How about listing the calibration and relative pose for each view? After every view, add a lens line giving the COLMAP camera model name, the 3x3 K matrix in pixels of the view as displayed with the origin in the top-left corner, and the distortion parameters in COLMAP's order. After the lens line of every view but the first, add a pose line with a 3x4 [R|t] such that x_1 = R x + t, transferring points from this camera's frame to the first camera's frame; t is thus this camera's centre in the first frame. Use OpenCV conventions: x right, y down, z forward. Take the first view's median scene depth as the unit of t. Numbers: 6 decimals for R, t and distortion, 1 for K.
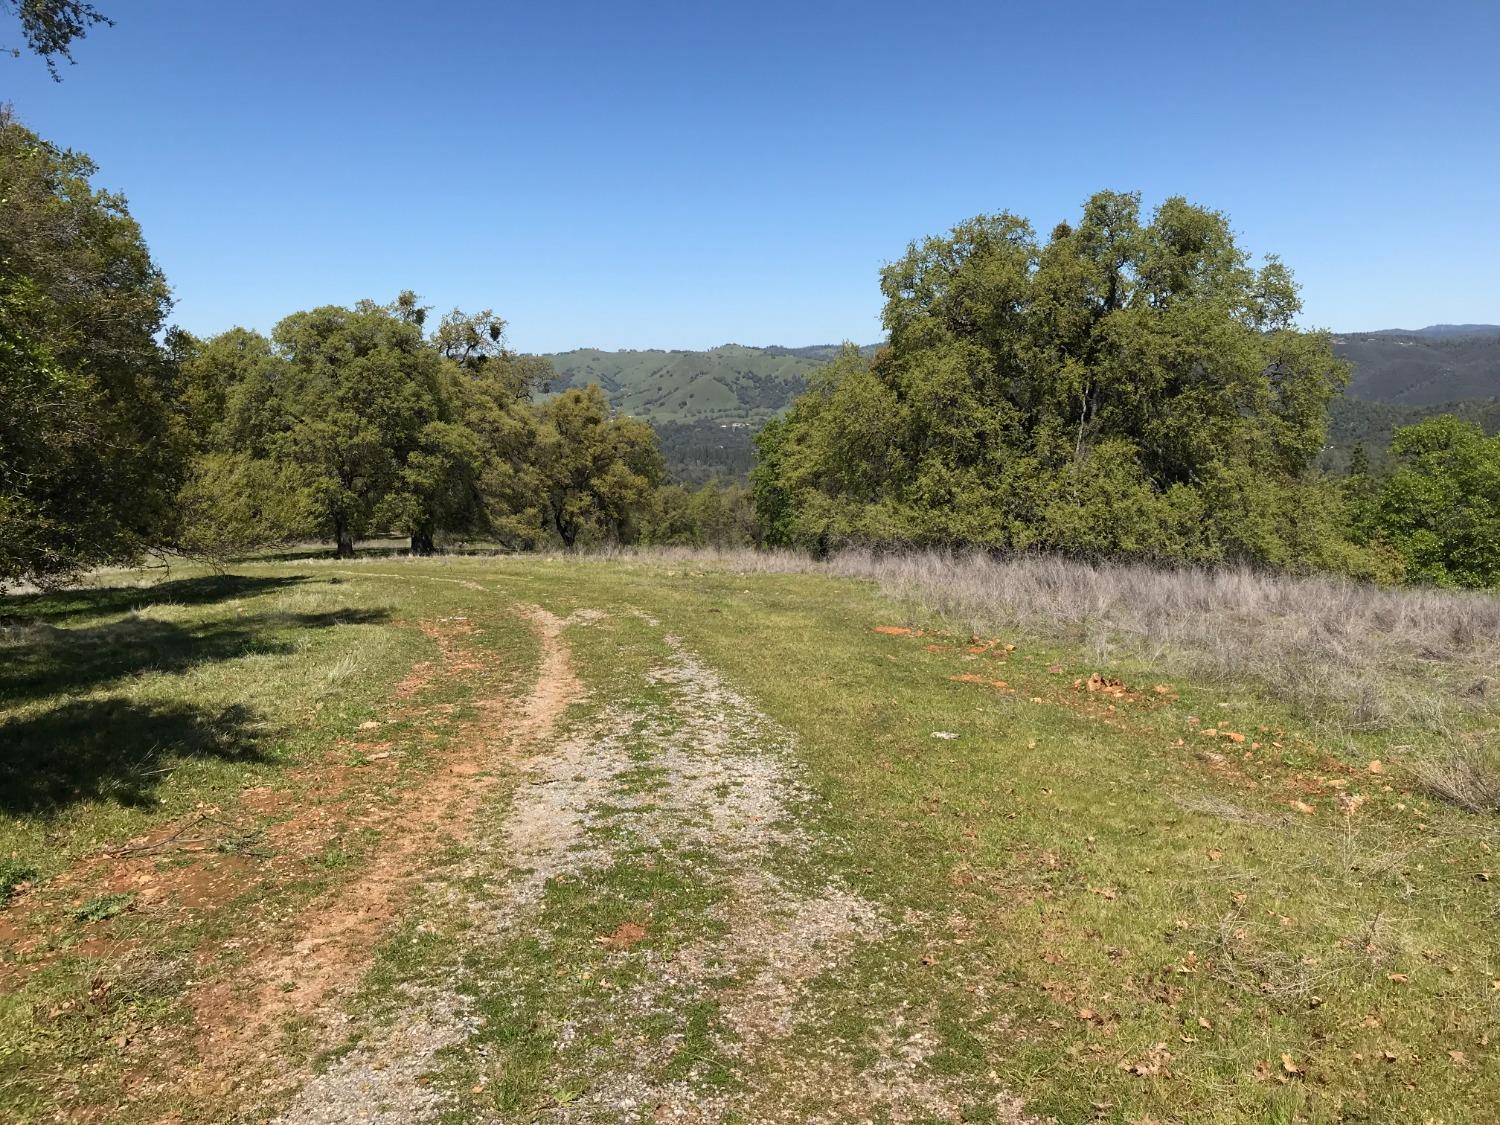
lens RADIAL K [[1215.5, 0, 750.0], [0, 1215.5, 562.5], [0, 0, 1]] dist [0.159870, -0.591201]
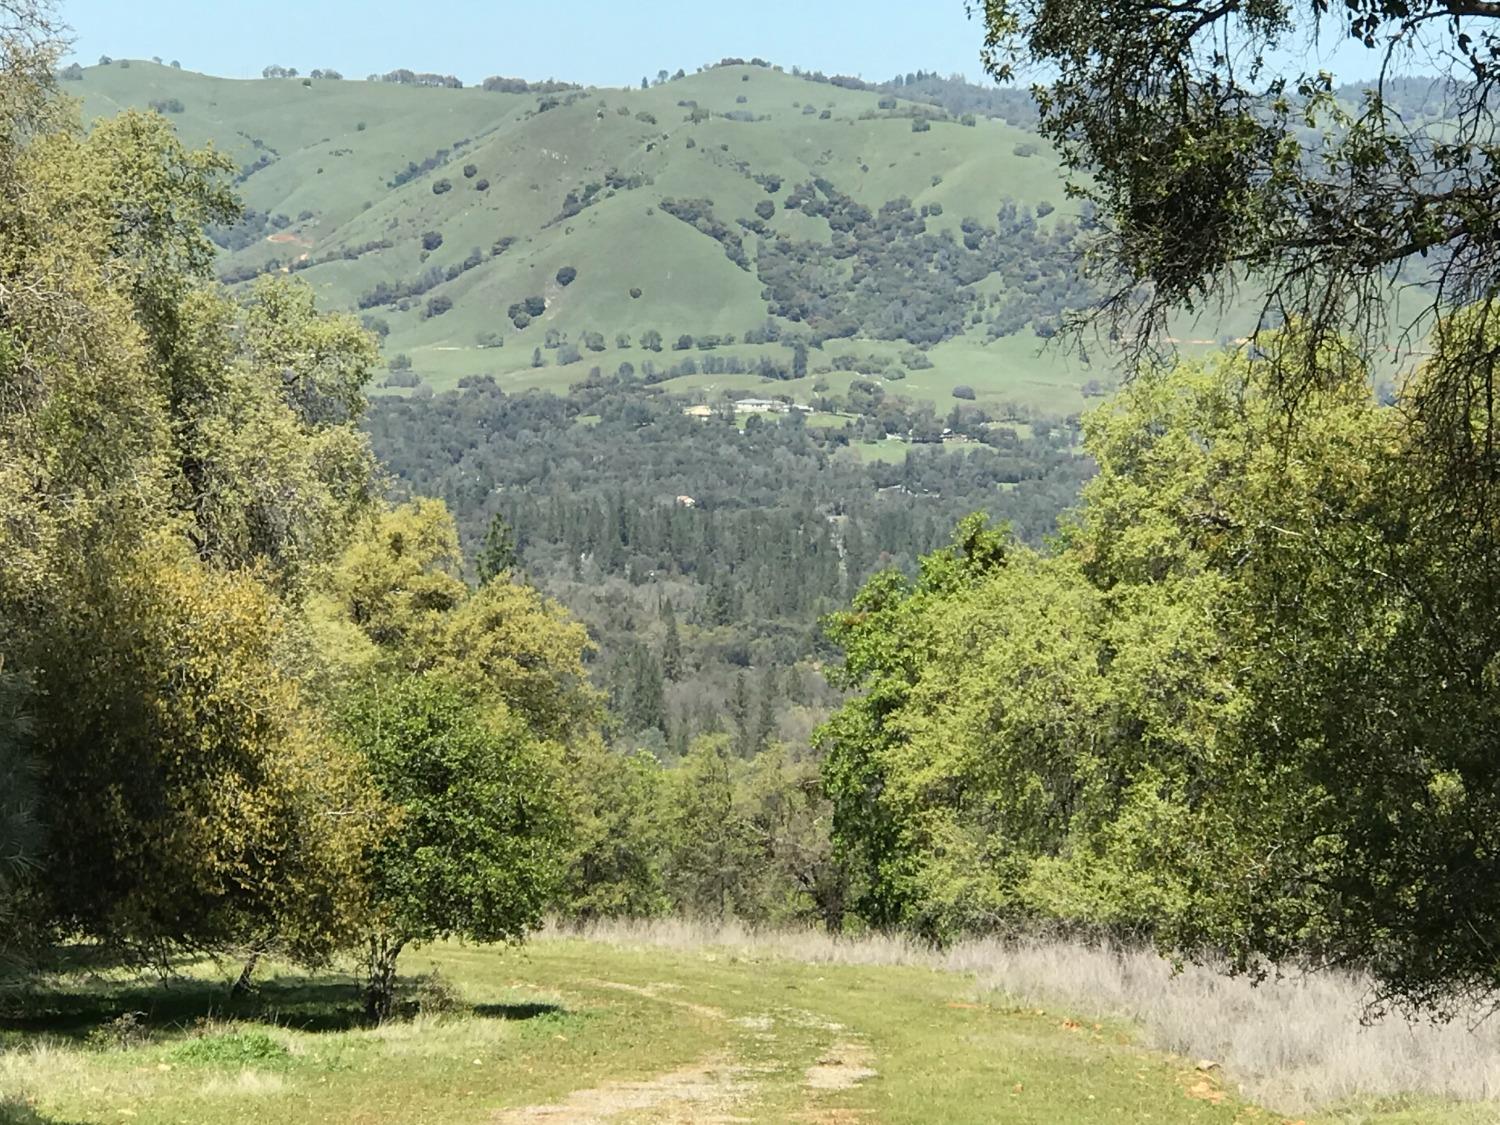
lens RADIAL K [[5317.3, 0, 750.0], [0, 5317.3, 562.5], [0, 0, 1]] dist [-0.050100, 0.171430]
pose [[0.999237, 0.037694, -0.010270, -0.013106], [-0.038408, 0.995920, -0.081663, 0.020887], [0.007150, 0.081995, 0.996607, -1.393000]]
